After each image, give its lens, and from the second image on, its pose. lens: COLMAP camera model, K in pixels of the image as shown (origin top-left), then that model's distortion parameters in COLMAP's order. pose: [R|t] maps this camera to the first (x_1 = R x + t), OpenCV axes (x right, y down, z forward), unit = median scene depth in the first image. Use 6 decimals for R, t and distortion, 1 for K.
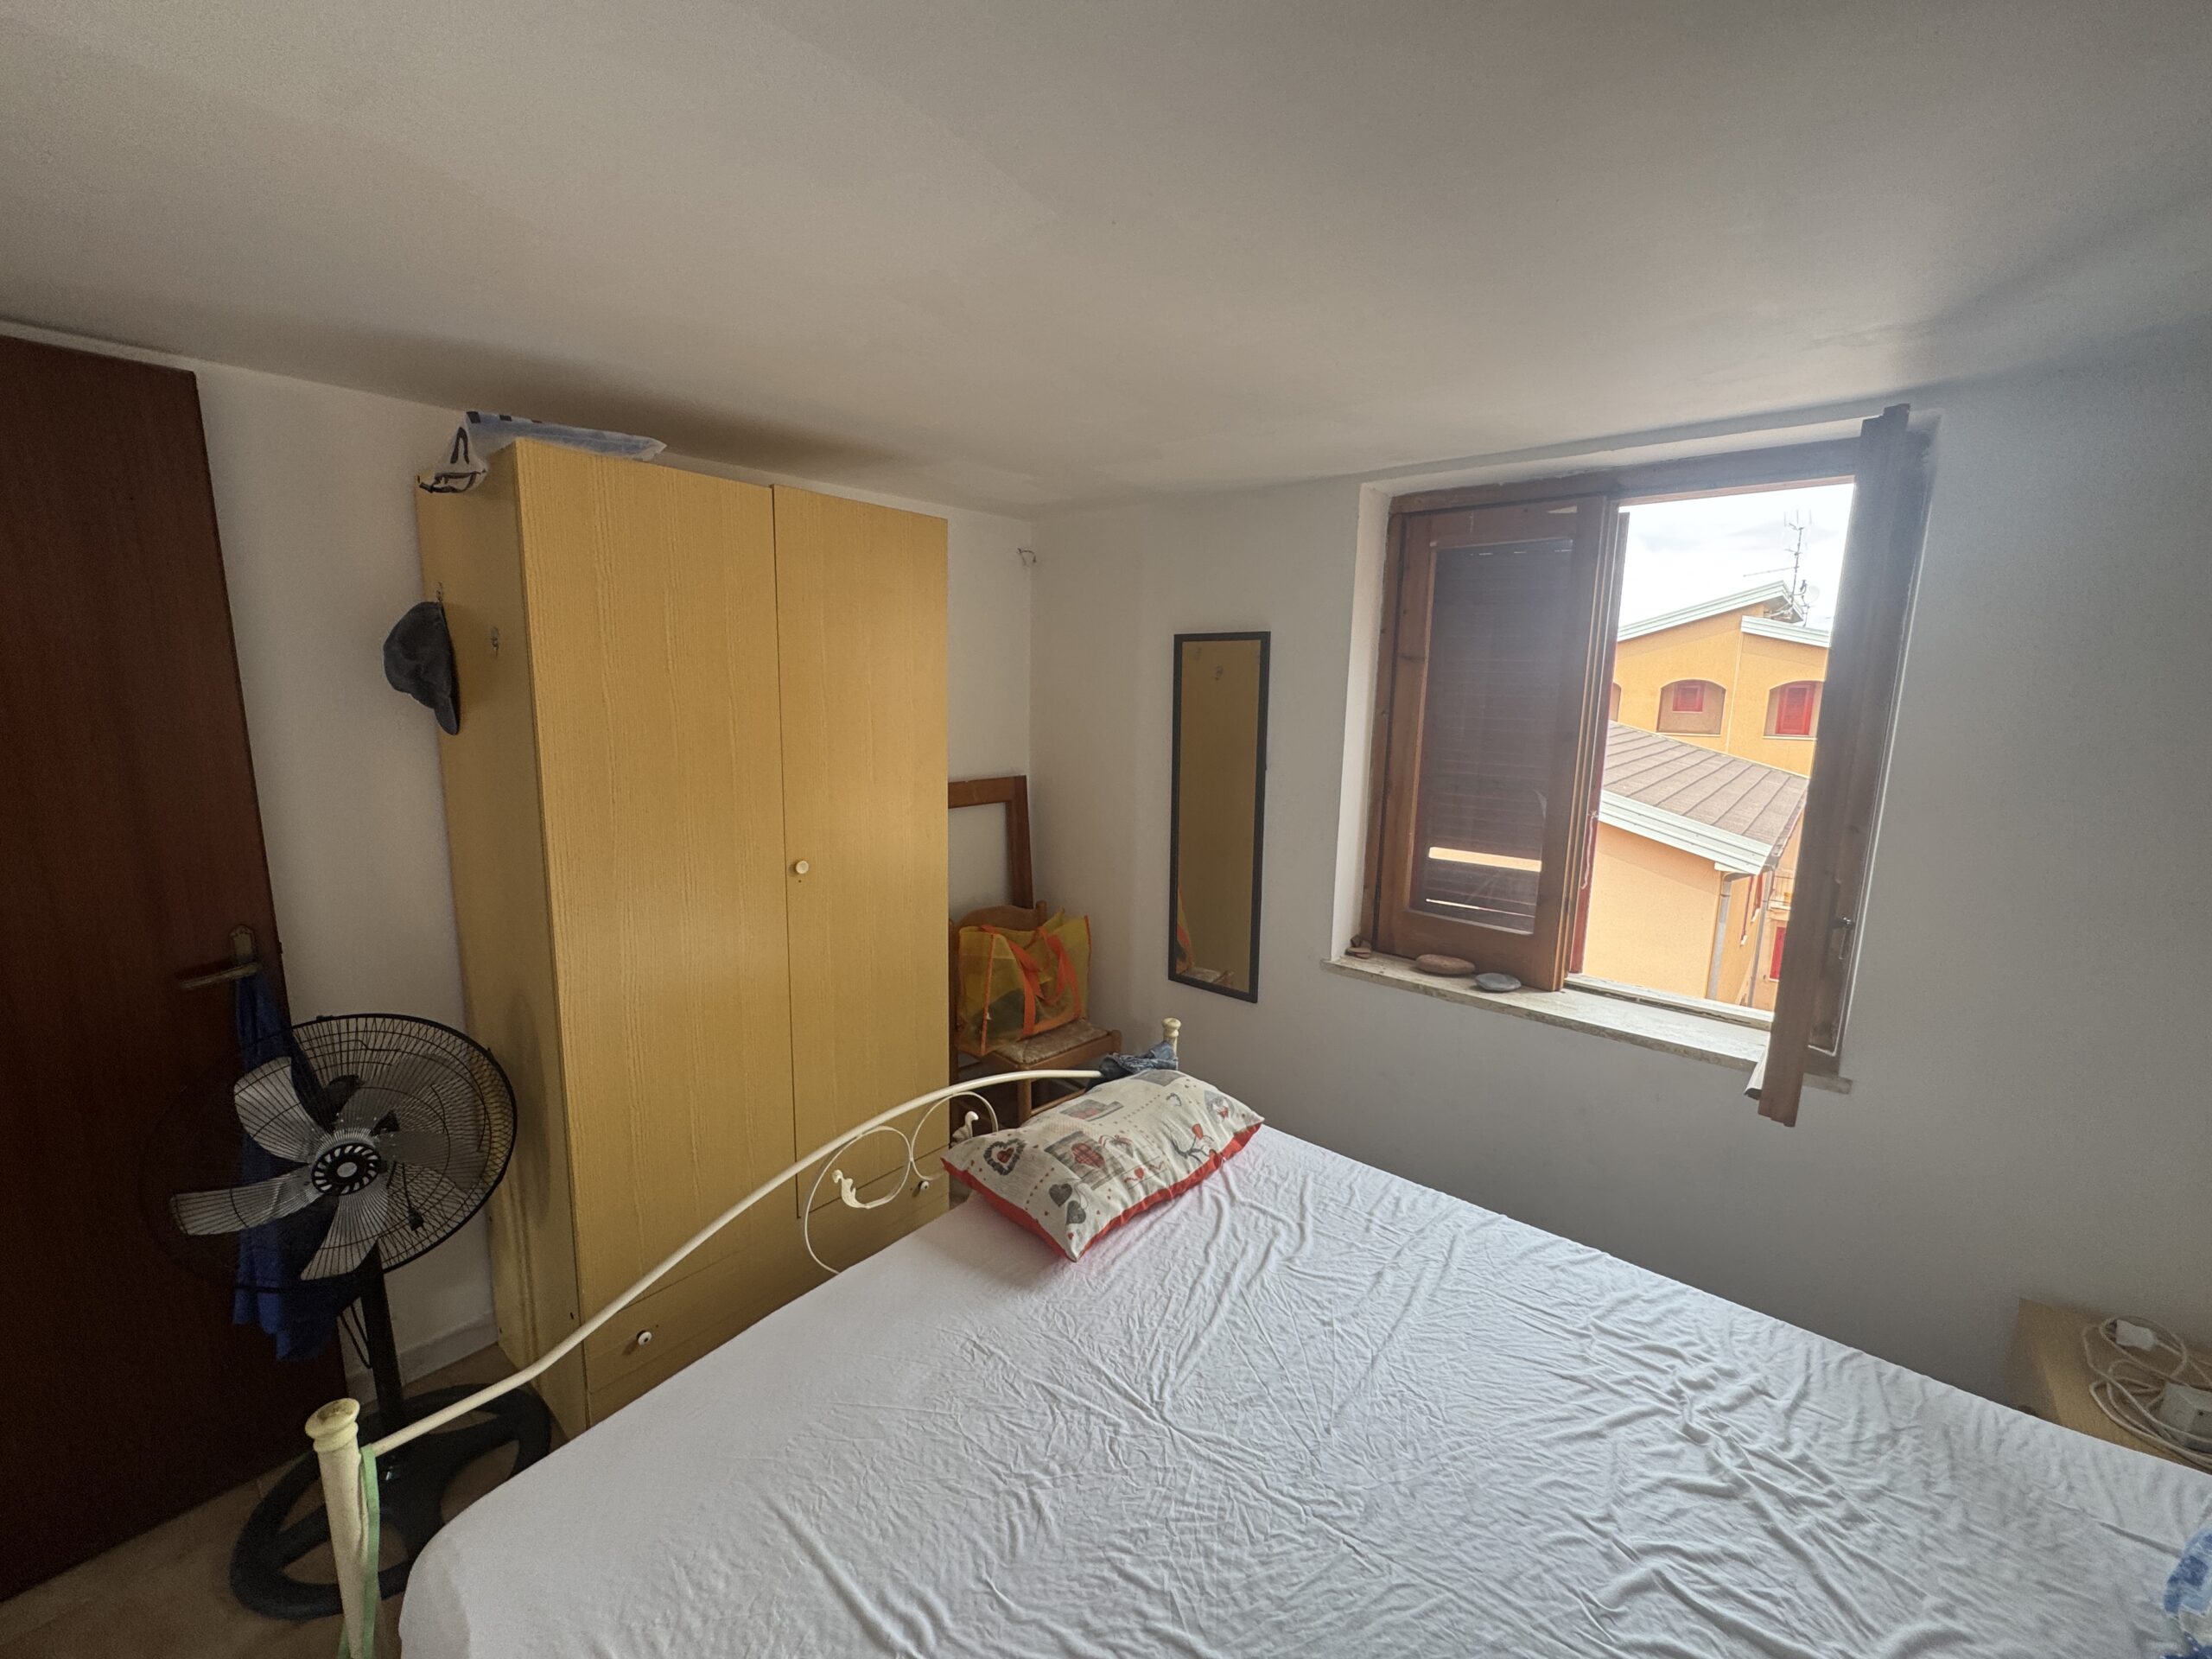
lens RADIAL K [[880.5, 0, 1099.5], [0, 880.5, 830.1], [0, 0, 1]] dist [-0.004787, 0.000492]
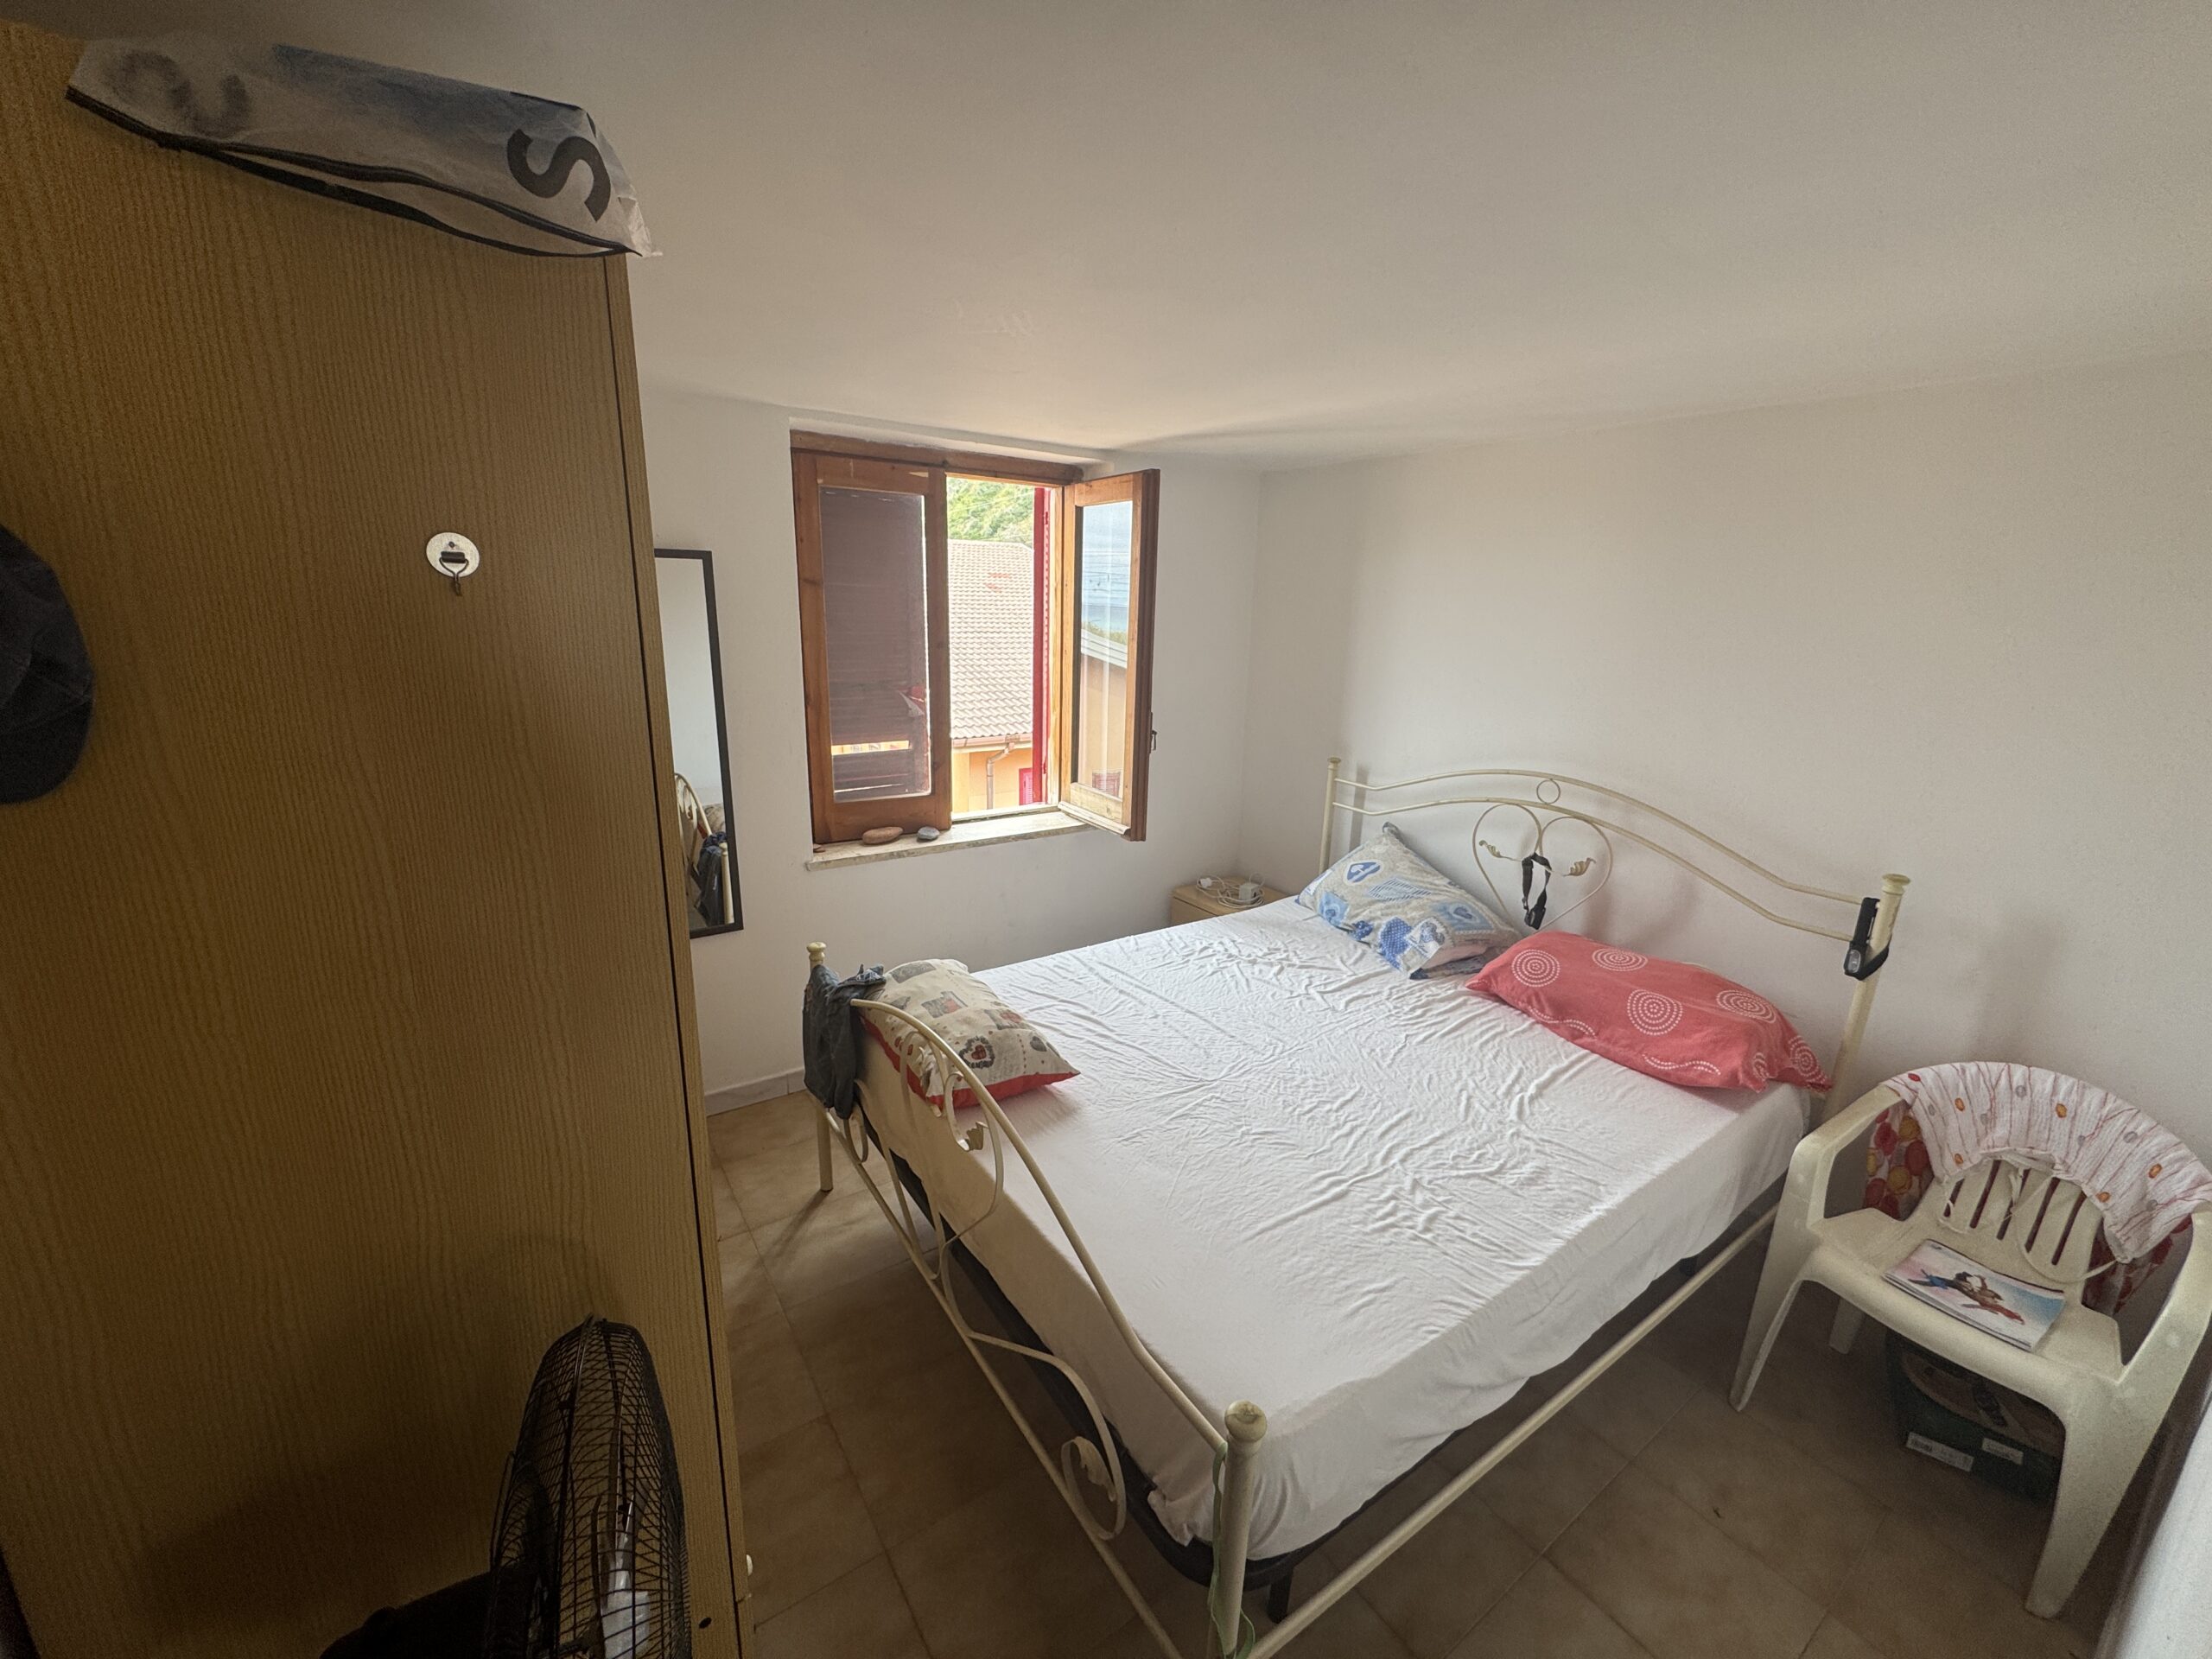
lens RADIAL K [[880.5, 0, 1098.4], [0, 880.5, 833.8], [0, 0, 1]] dist [-0.004787, 0.000492]
pose [[0.265009, -0.251757, 0.930800, -0.730872], [0.140286, 0.965110, 0.221096, -0.086546], [-0.953986, 0.071985, 0.291081, 0.363625]]
